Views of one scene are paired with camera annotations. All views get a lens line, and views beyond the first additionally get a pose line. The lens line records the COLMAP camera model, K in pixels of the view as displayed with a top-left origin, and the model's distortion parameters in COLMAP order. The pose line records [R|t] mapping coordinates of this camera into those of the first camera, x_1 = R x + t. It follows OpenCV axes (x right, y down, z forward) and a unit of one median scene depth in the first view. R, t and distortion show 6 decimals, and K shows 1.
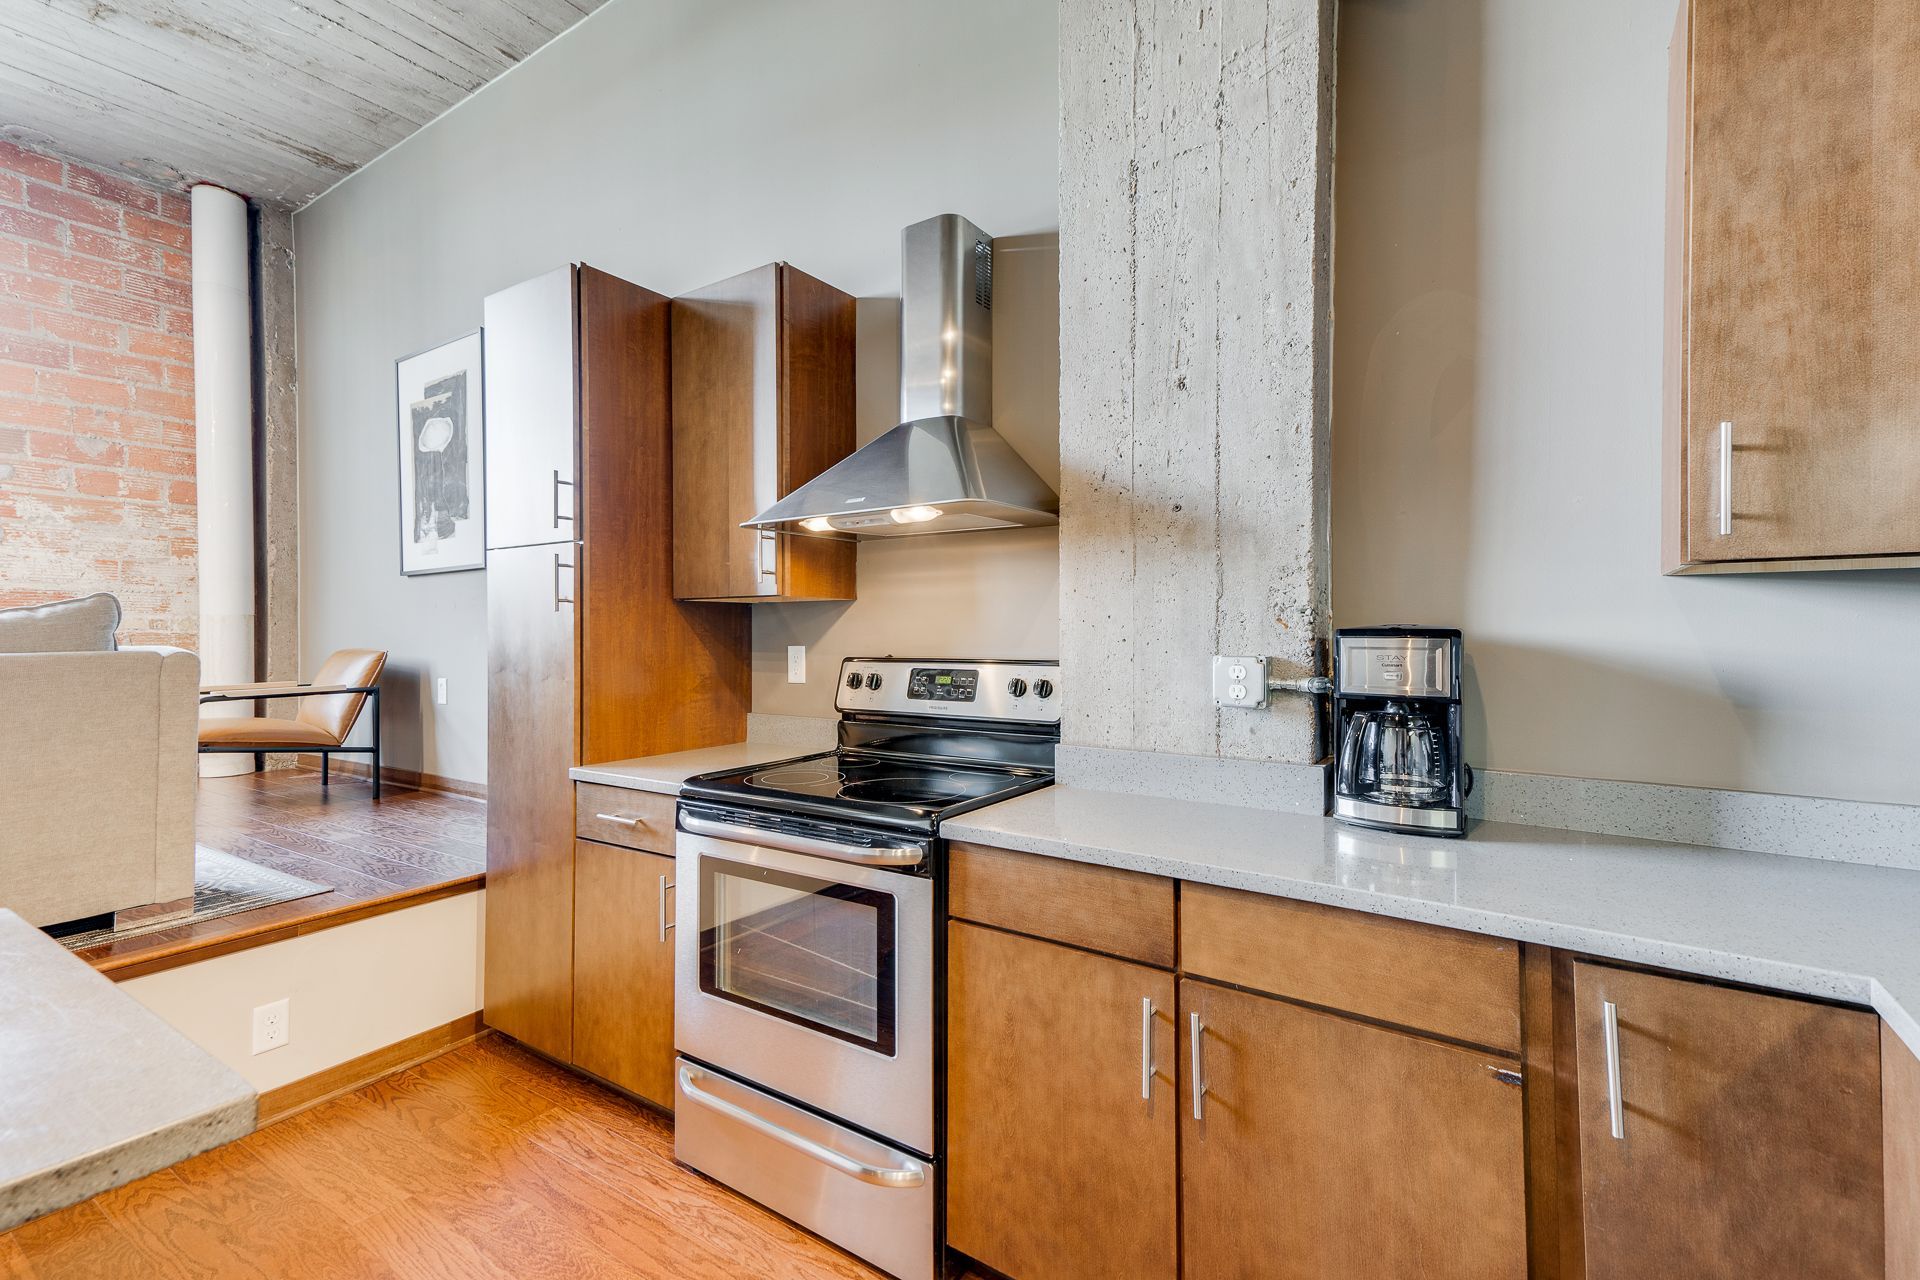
lens RADIAL K [[846.9, 0, 966.0], [0, 846.9, 629.1], [0, 0, 1]] dist [0.044163, -0.001252]
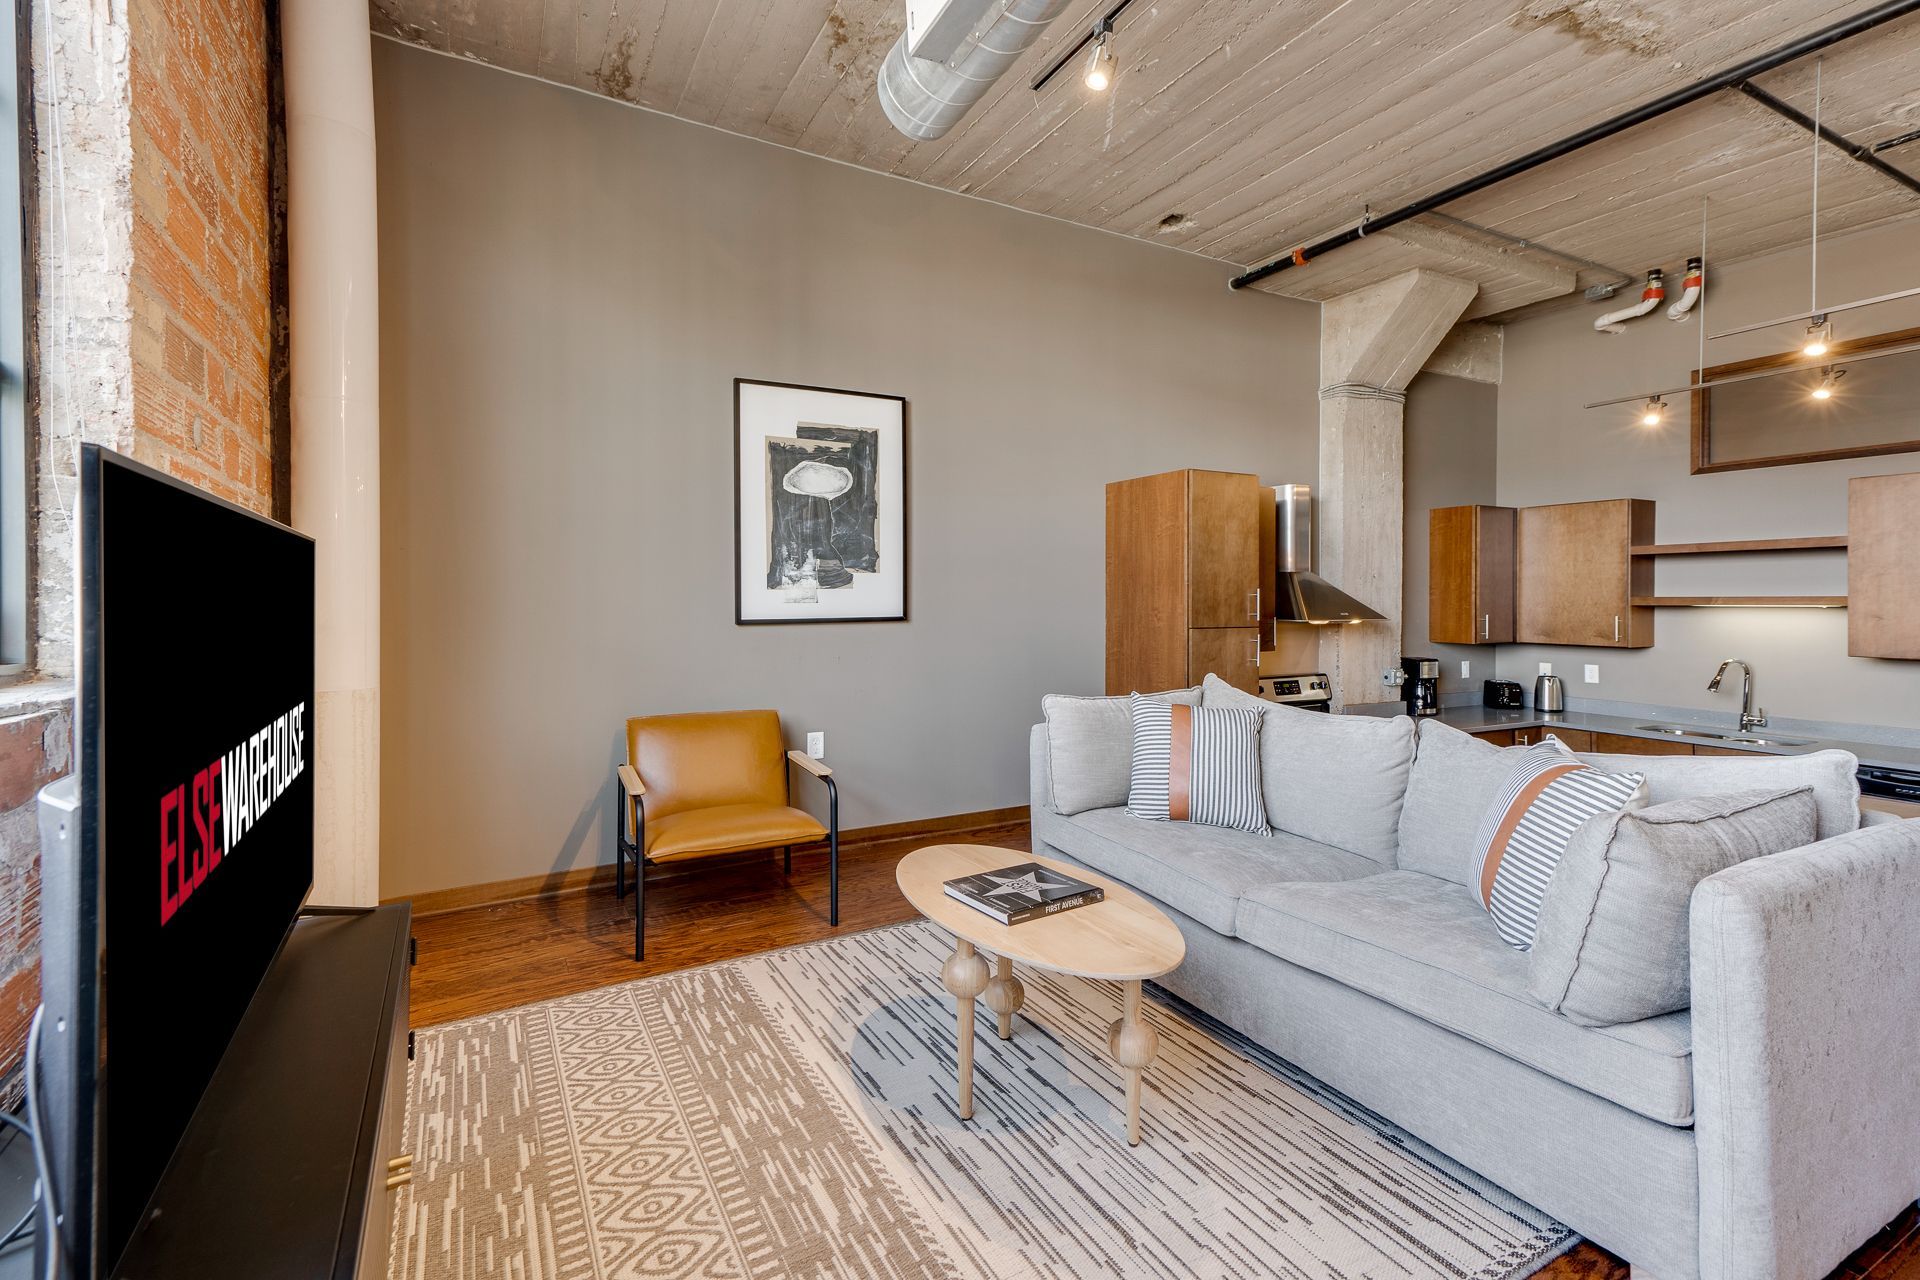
lens RADIAL K [[846.9, 0, 943.0], [0, 846.9, 601.3], [0, 0, 1]] dist [0.044163, -0.001252]
pose [[0.465811, 0.001058, 0.884884, -2.611950], [-0.005331, 0.999984, 0.001611, -0.171976], [-0.884868, -0.005468, 0.465809, 0.812595]]
